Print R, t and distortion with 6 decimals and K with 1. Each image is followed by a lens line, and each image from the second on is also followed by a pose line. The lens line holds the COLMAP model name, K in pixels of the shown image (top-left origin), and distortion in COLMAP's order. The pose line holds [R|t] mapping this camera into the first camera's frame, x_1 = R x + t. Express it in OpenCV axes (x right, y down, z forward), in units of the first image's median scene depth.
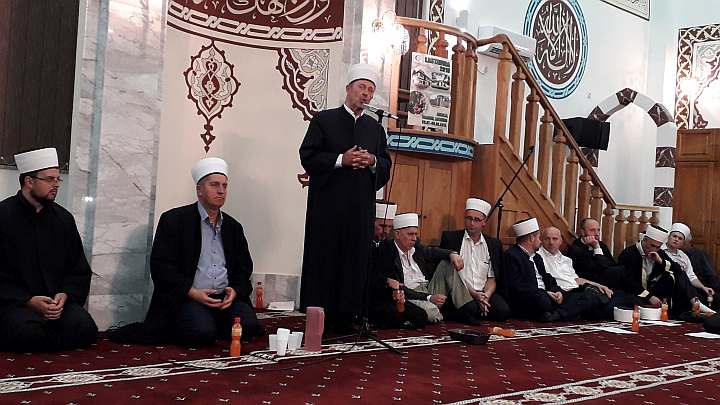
lens RADIAL K [[808.2, 0, 368.8], [0, 808.2, 205.2], [0, 0, 1]] dist [0.137642, -0.027948]
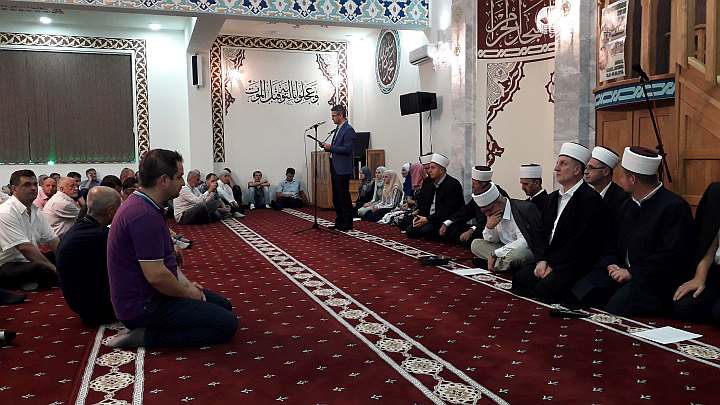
lens RADIAL K [[580.0, 0, 358.9], [0, 580.0, 203.0], [0, 0, 1]] dist [0.078831, -0.124616]
pose [[-0.423727, 0.007367, -0.905760, 0.885116], [-0.002125, 0.999956, 0.009127, 0.046969], [0.905788, 0.005792, -0.423692, 1.097415]]
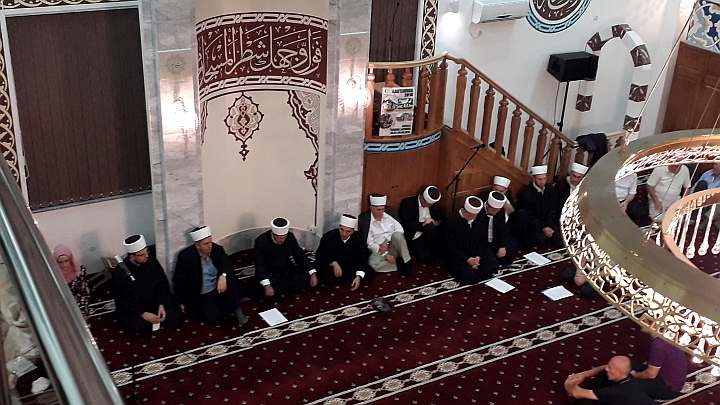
lens RADIAL K [[862.1, 0, 361.9], [0, 862.1, 195.5], [0, 0, 1]] dist [0.243765, -0.739383]
pose [[0.970463, 0.084910, -0.225815, 0.396659], [0.019509, 0.905330, 0.424260, -0.696671], [0.240461, -0.416134, 0.876933, -0.429541]]
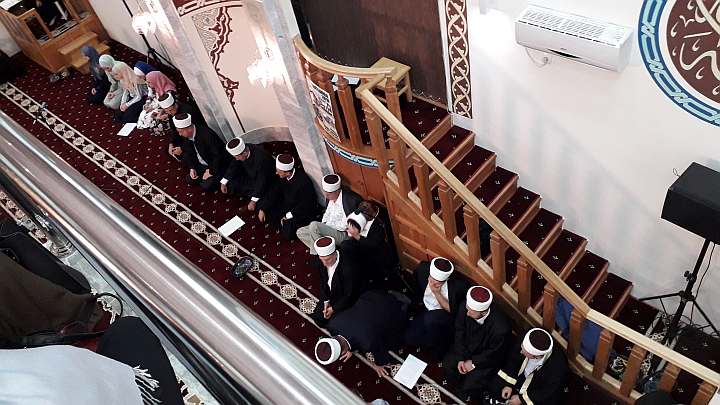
lens RADIAL K [[576.9, 0, 360.0], [0, 576.9, 202.5], [0, 0, 1]] dist [0.051239, -0.097855]
pose [[0.072318, 0.689025, -0.721120, 0.800091], [0.204677, 0.697373, 0.686861, -0.632491], [0.976154, -0.197270, -0.090595, 1.177091]]
